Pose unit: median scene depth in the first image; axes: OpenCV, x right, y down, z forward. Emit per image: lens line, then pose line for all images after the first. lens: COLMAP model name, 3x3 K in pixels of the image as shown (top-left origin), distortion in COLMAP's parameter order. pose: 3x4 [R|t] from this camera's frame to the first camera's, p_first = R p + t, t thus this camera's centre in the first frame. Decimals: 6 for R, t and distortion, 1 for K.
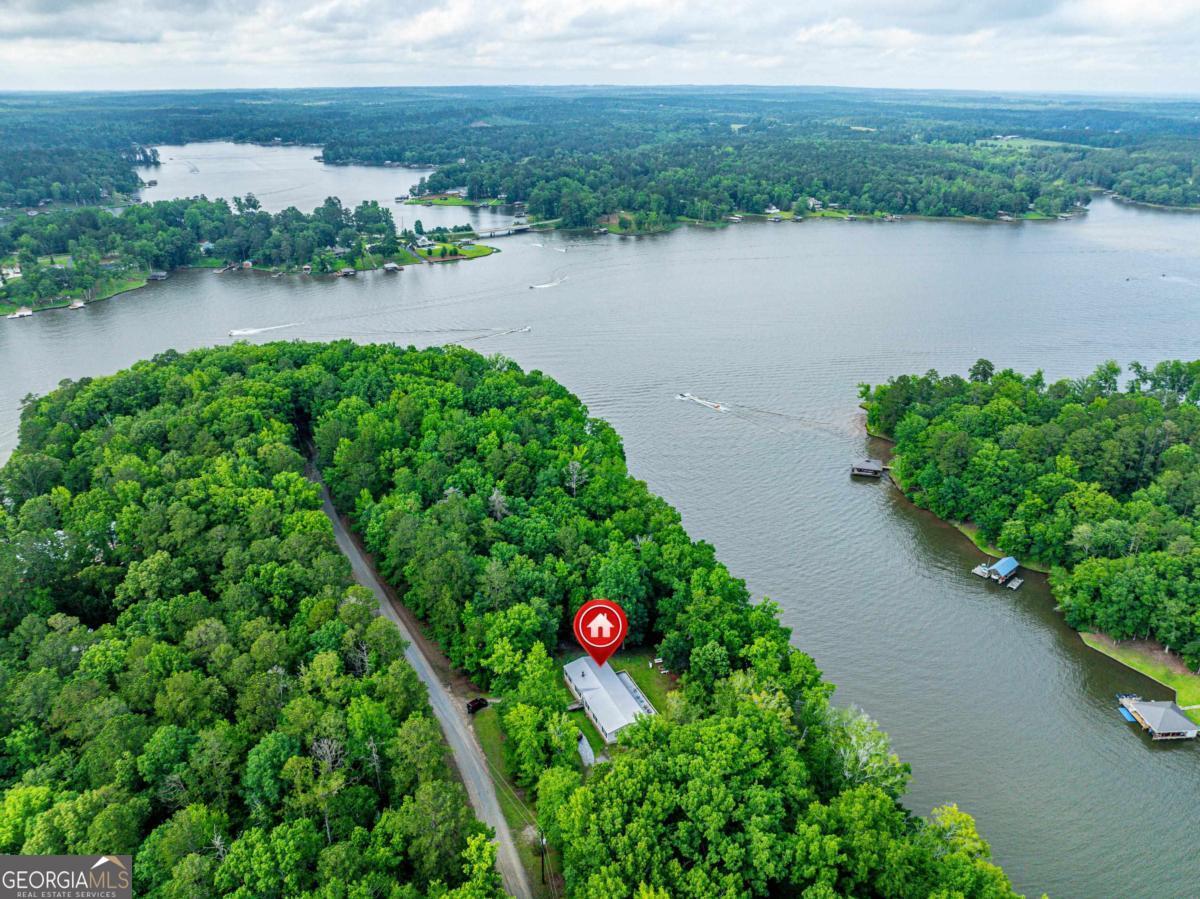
lens RADIAL K [[843.1, 0, 602.9], [0, 843.1, 444.1], [0, 0, 1]] dist [-0.045959, 0.016856]
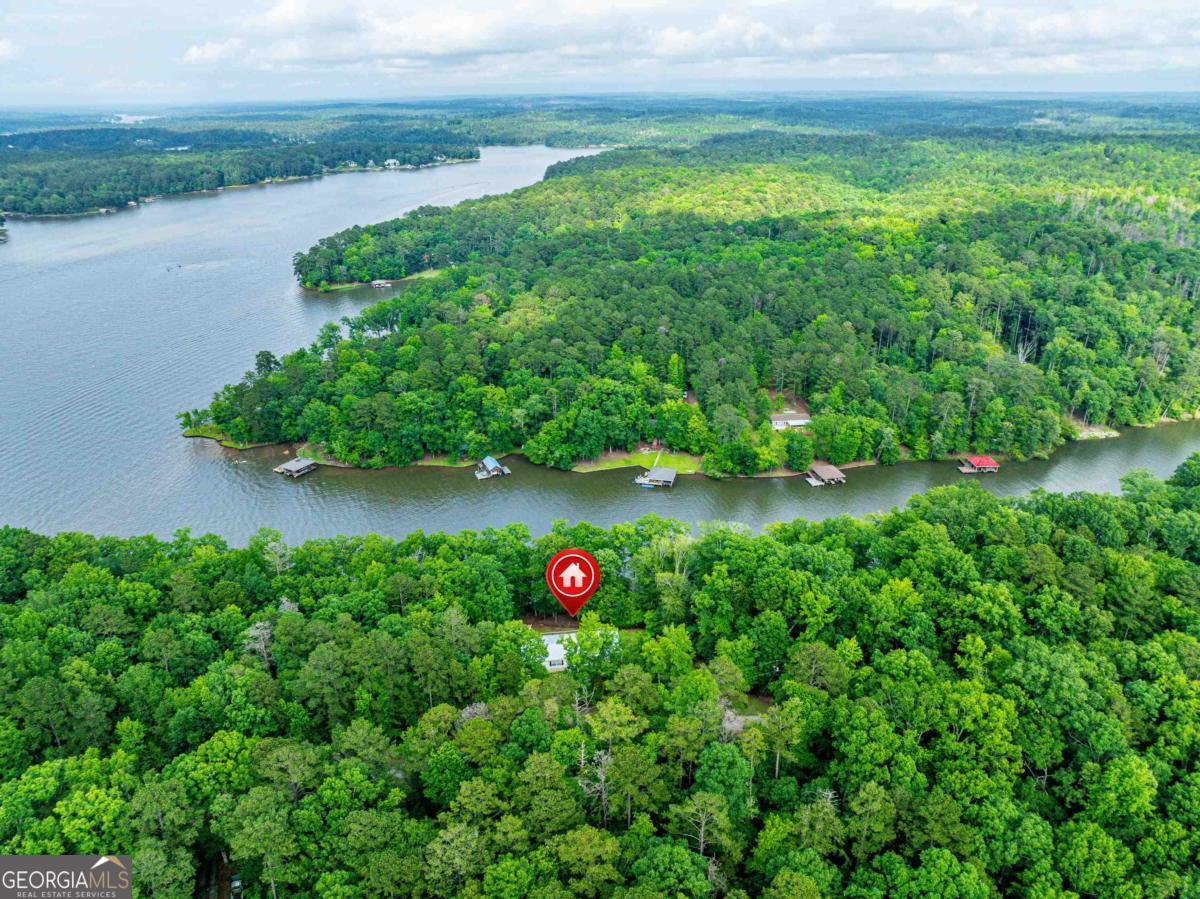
lens RADIAL K [[843.1, 0, 597.6], [0, 843.1, 449.9], [0, 0, 1]] dist [-0.045959, 0.016856]
pose [[0.292353, -0.382952, 0.876286, -0.486567], [0.389580, 0.884530, 0.256581, -0.115194], [-0.873360, 0.266371, 0.407786, 0.255818]]
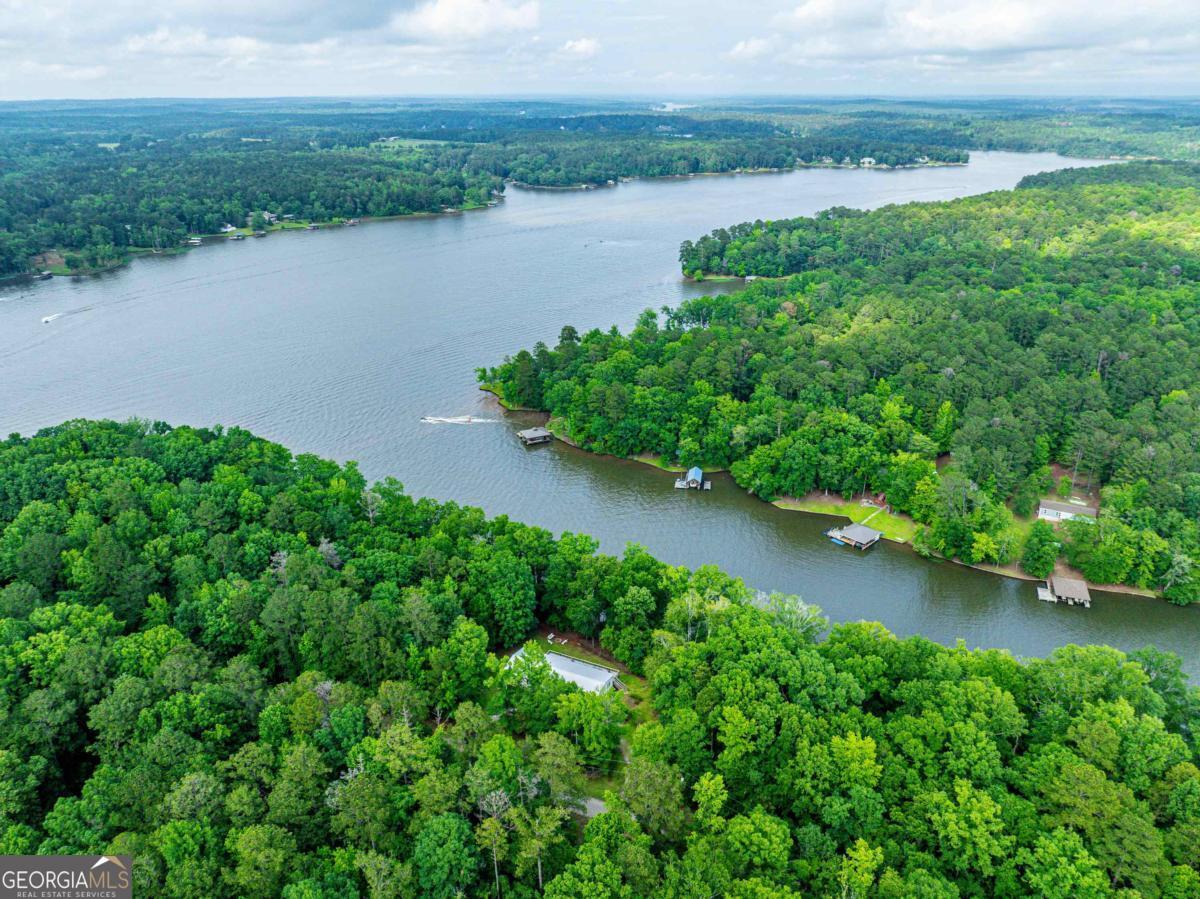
lens RADIAL K [[843.1, 0, 599.5], [0, 843.1, 449.0], [0, 0, 1]] dist [-0.045959, 0.016856]
pose [[0.766521, -0.258675, 0.587820, -0.285373], [0.260658, 0.961826, 0.083359, -0.026657], [-0.586943, 0.089324, 0.804685, 0.056929]]
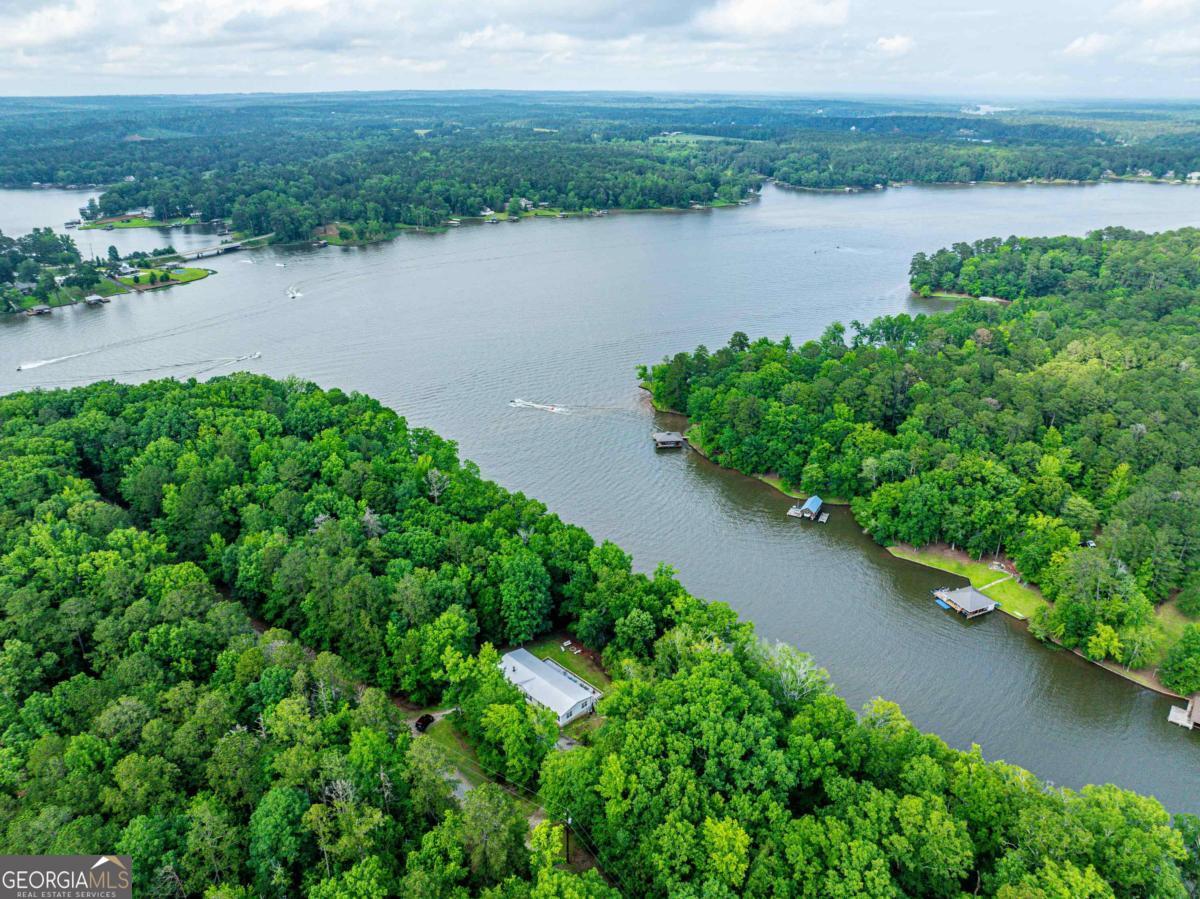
lens RADIAL K [[843.1, 0, 600.3], [0, 843.1, 446.6], [0, 0, 1]] dist [-0.045959, 0.016856]
pose [[0.934759, -0.142038, 0.325654, -0.127041], [0.142713, 0.989521, 0.021948, -0.000098], [-0.325359, 0.025959, 0.945234, -0.001583]]
